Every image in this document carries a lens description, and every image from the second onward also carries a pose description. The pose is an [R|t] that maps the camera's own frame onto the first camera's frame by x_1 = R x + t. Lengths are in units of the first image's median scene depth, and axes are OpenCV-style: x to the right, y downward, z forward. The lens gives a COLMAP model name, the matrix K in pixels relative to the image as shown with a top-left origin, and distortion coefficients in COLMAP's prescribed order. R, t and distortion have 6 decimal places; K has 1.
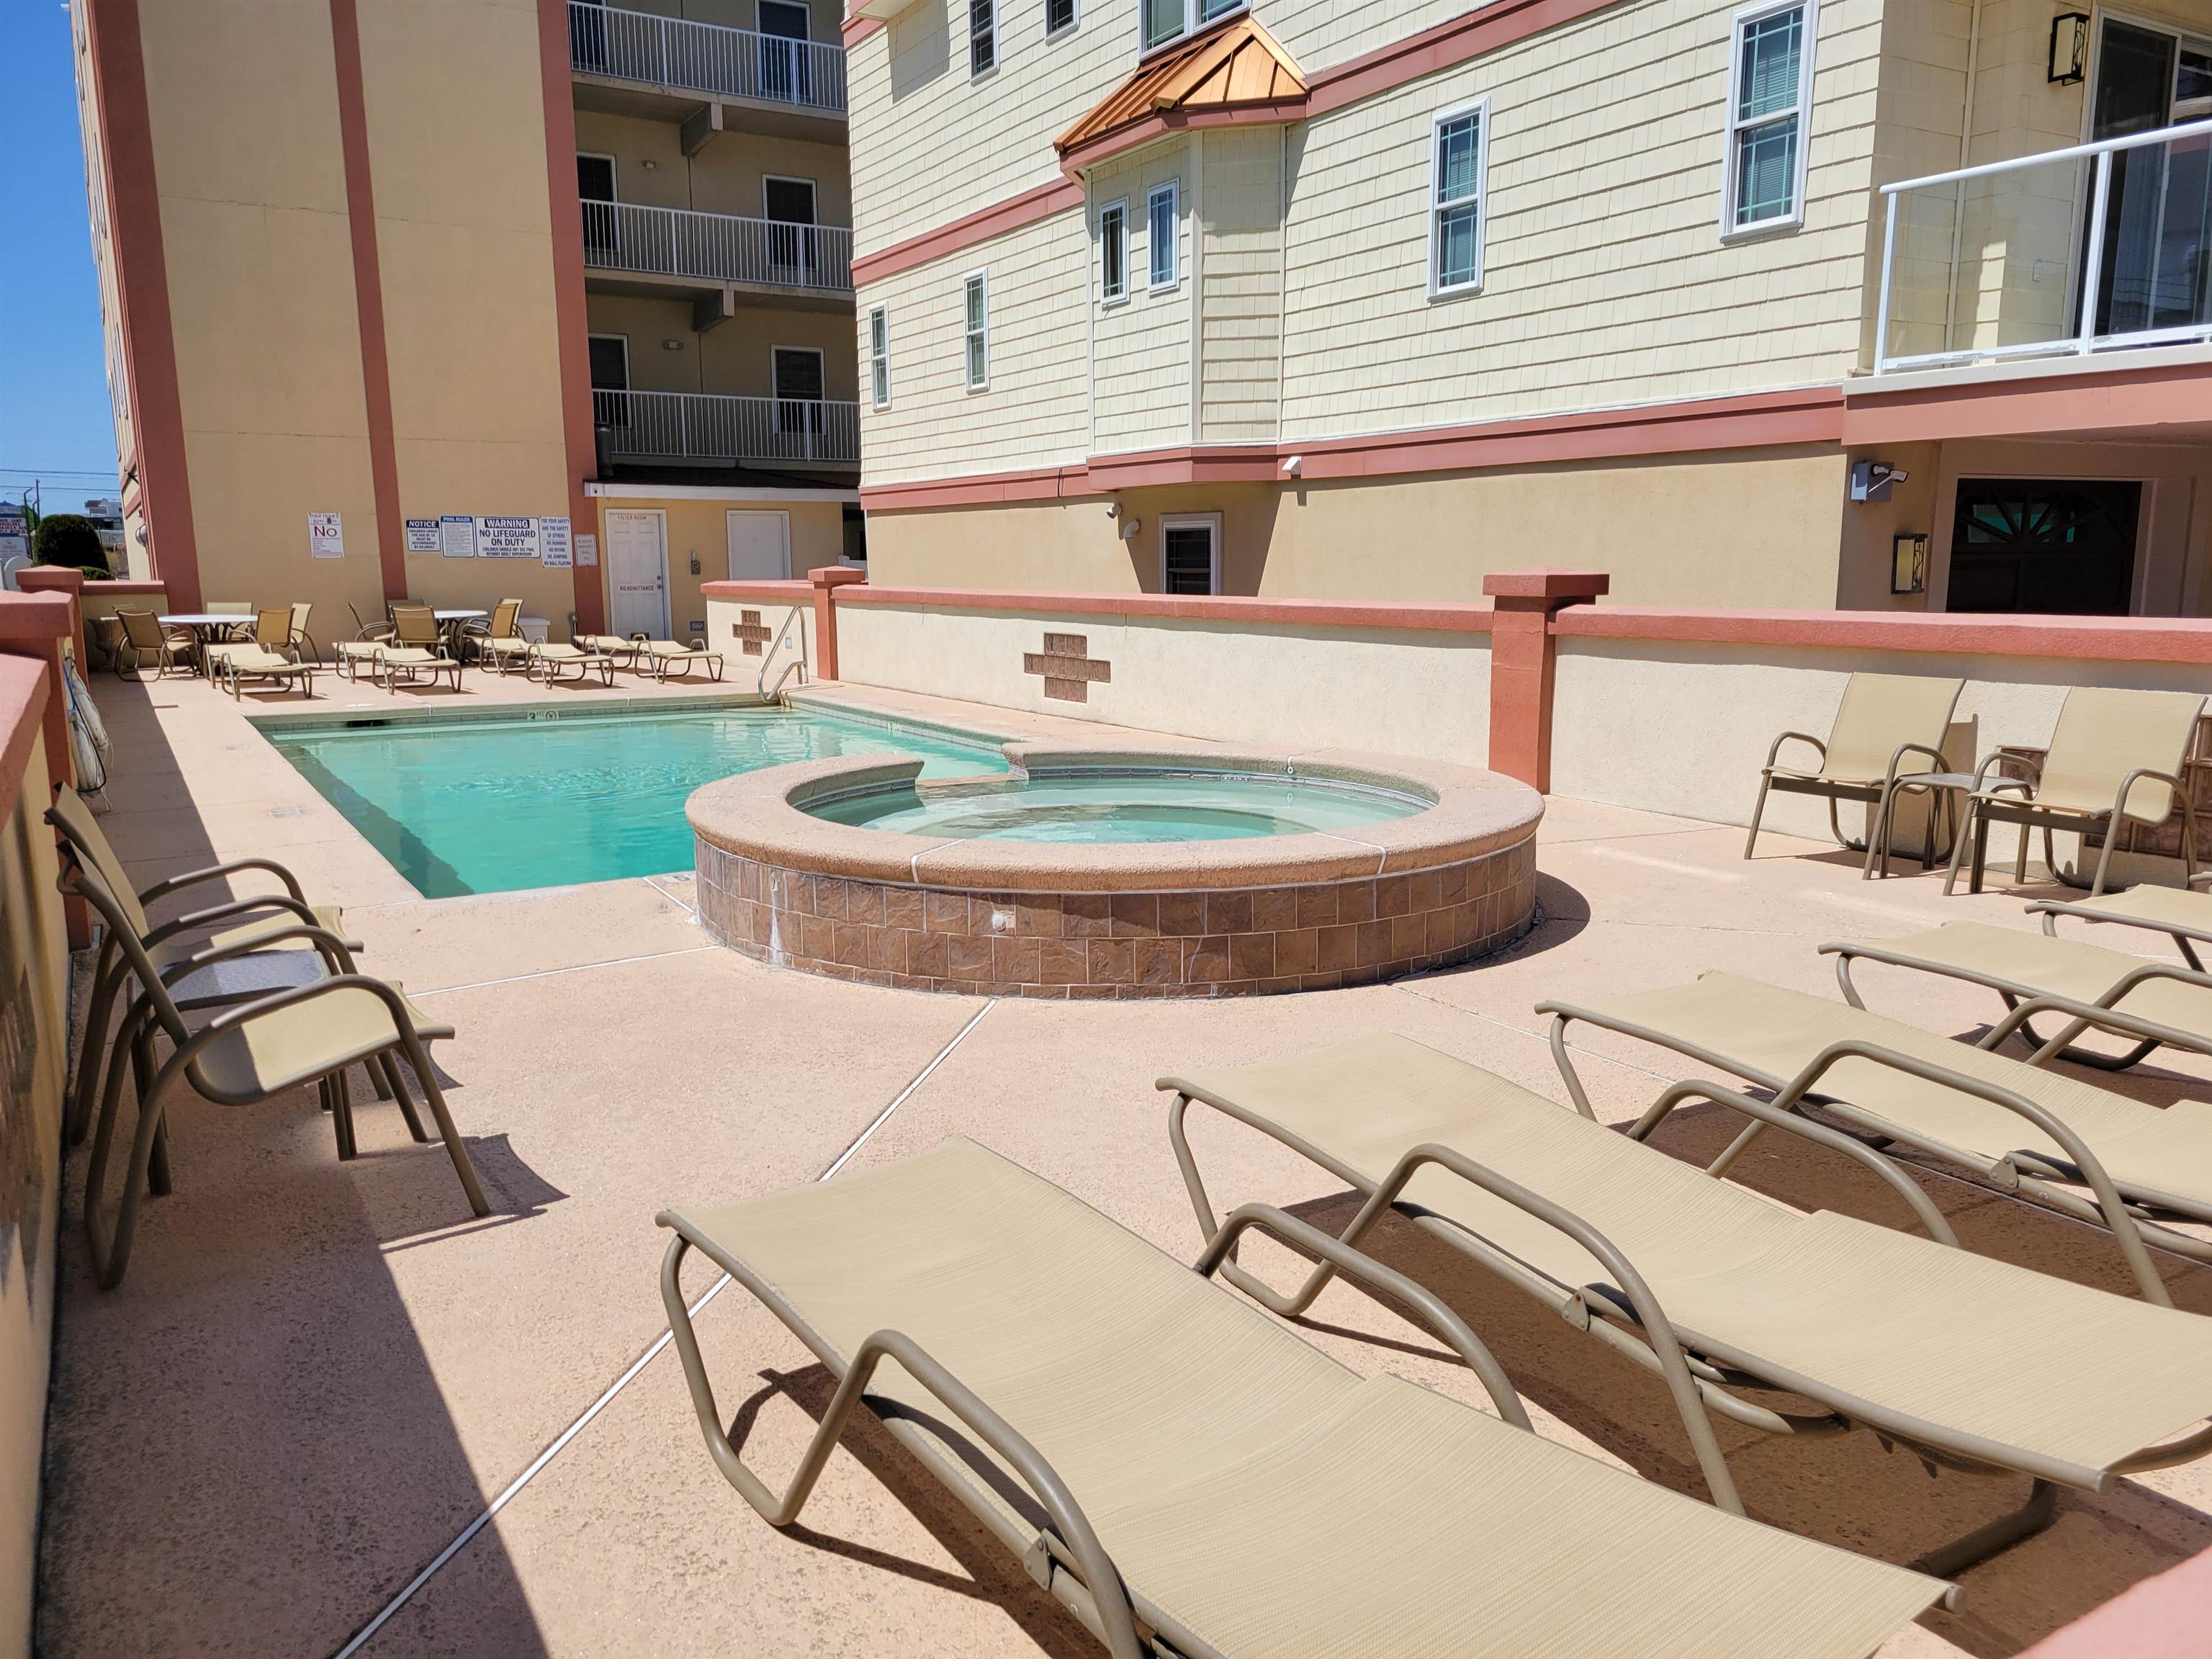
lens RADIAL K [[1688.0, 0, 1108.7], [0, 1688.0, 865.4], [0, 0, 1]] dist [0.058880, -0.035504]
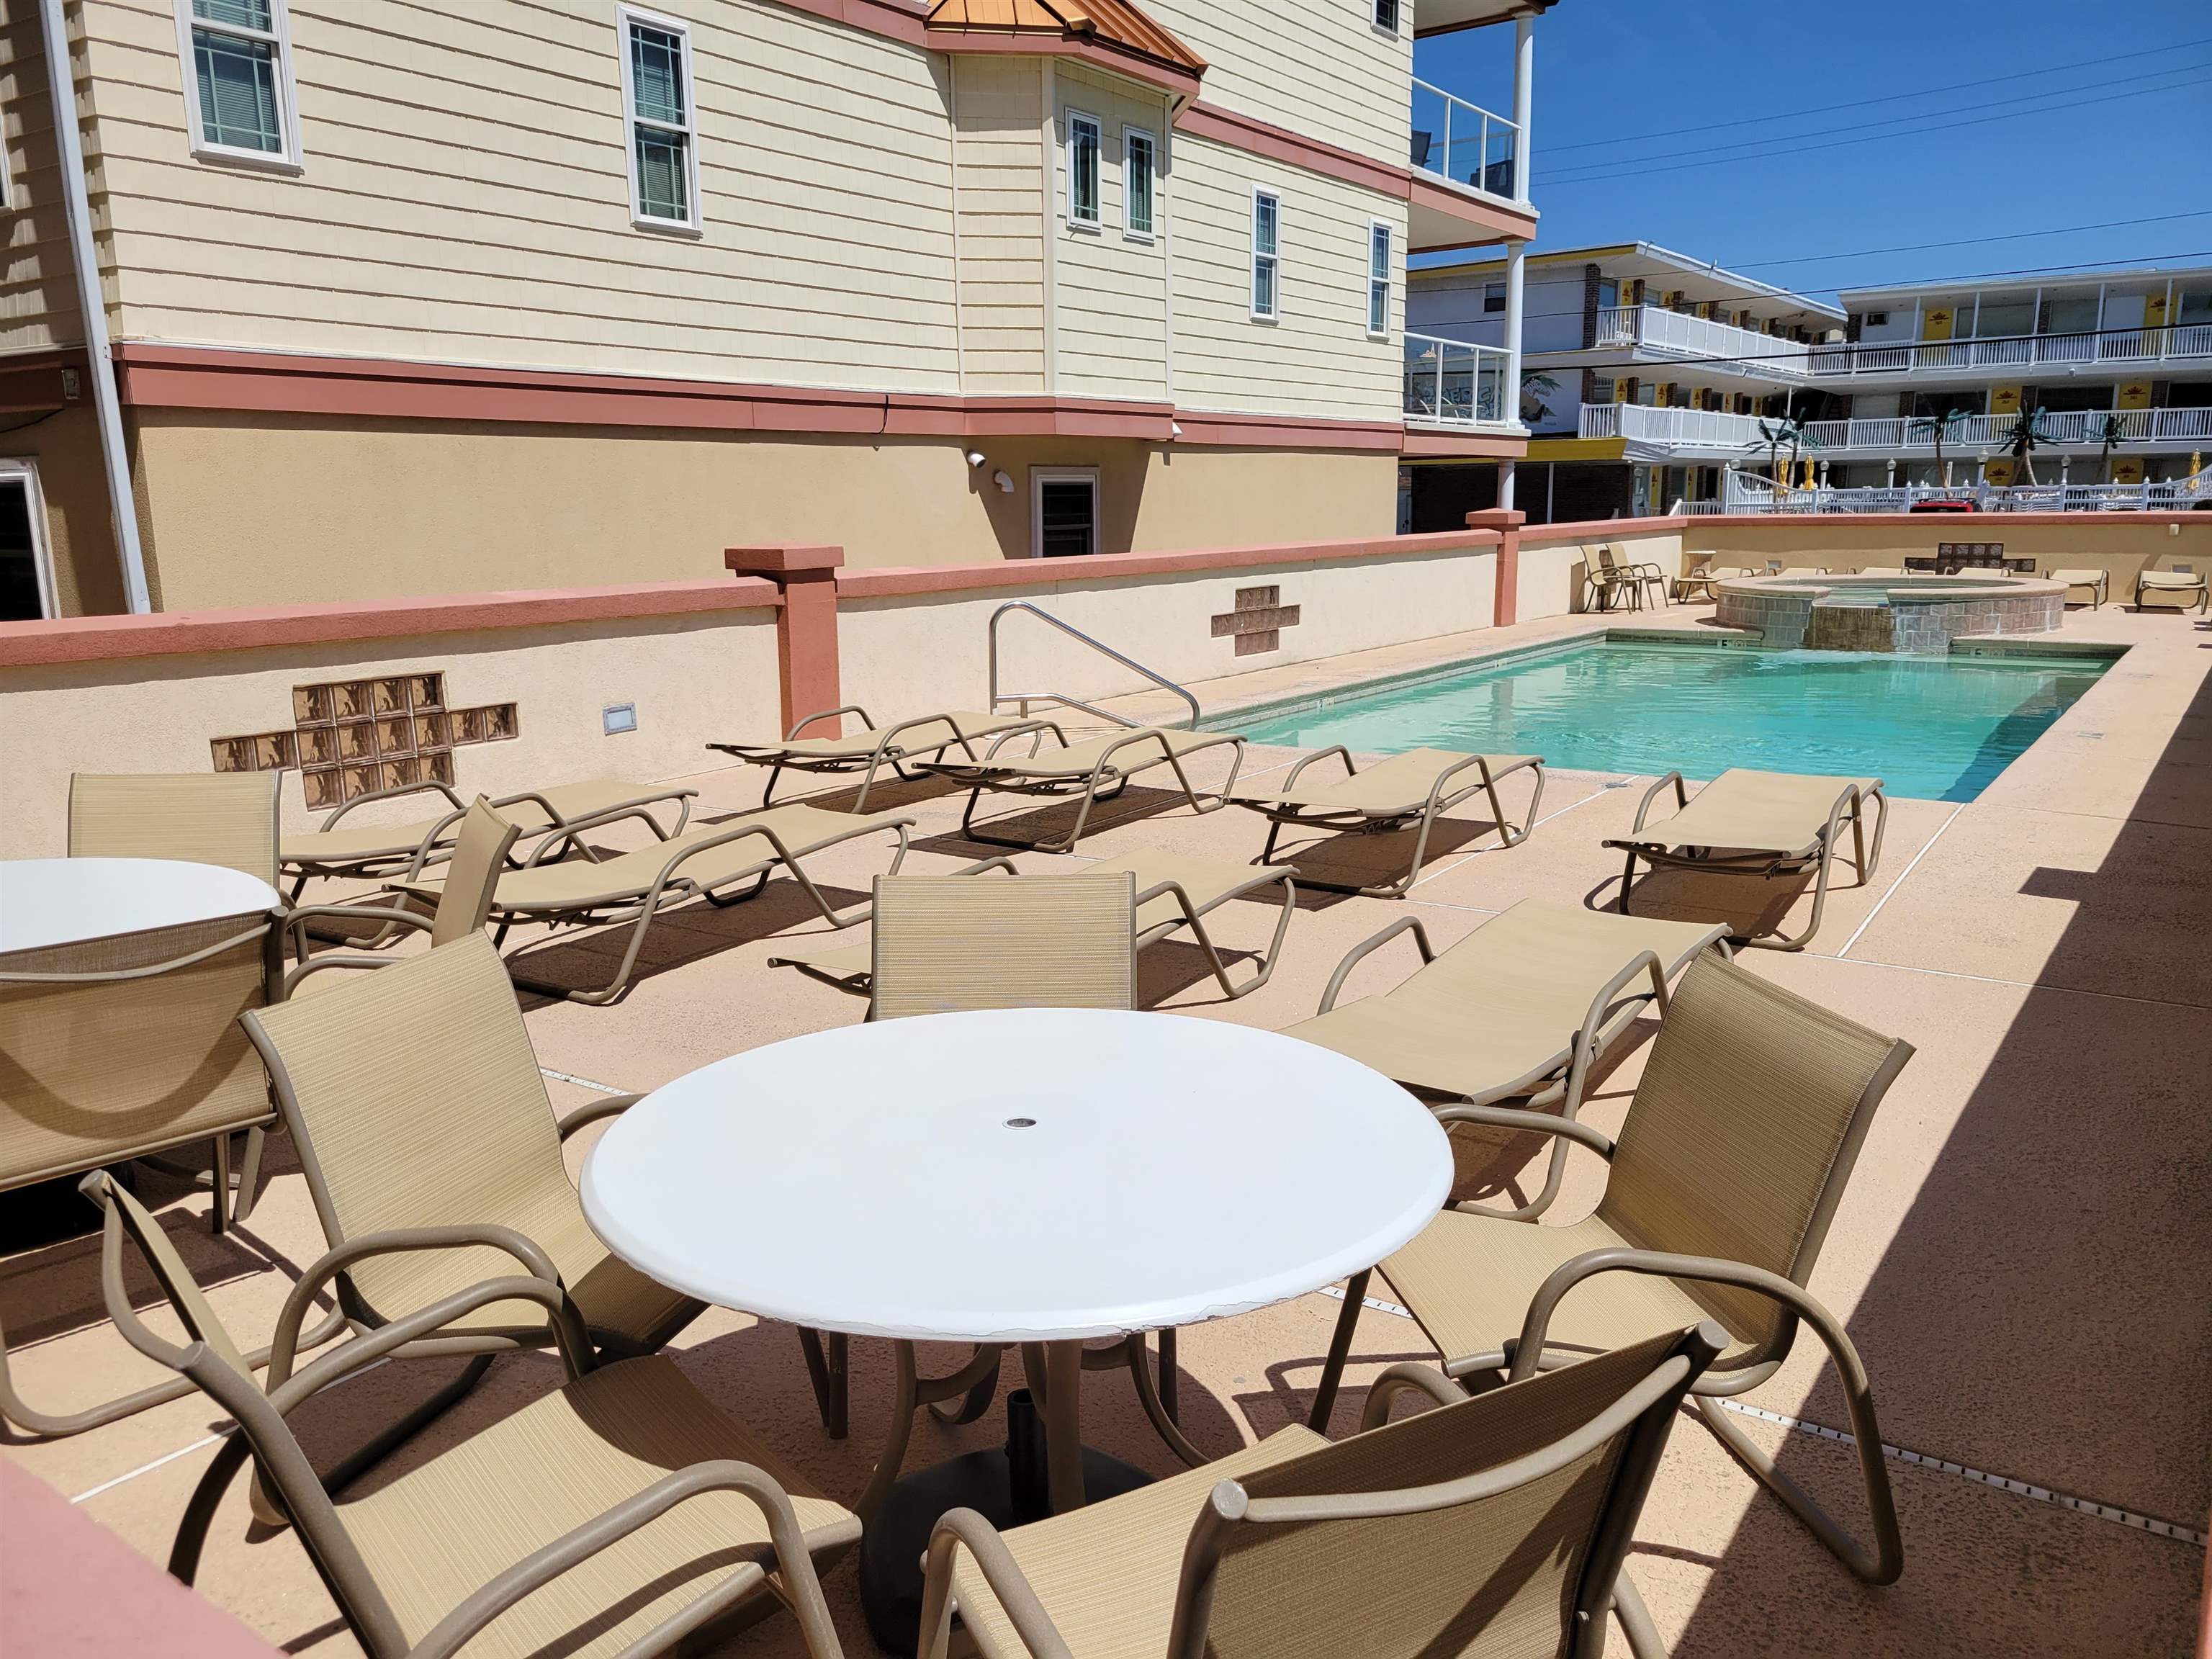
lens RADIAL K [[1688.0, 0, 1104.7], [0, 1688.0, 836.5], [0, 0, 1]] dist [0.058880, -0.035504]
pose [[-0.412437, -0.150223, 0.898515, -0.862131], [0.195943, 0.948596, 0.248538, -0.251608], [-0.889664, 0.278564, -0.361801, 1.424734]]
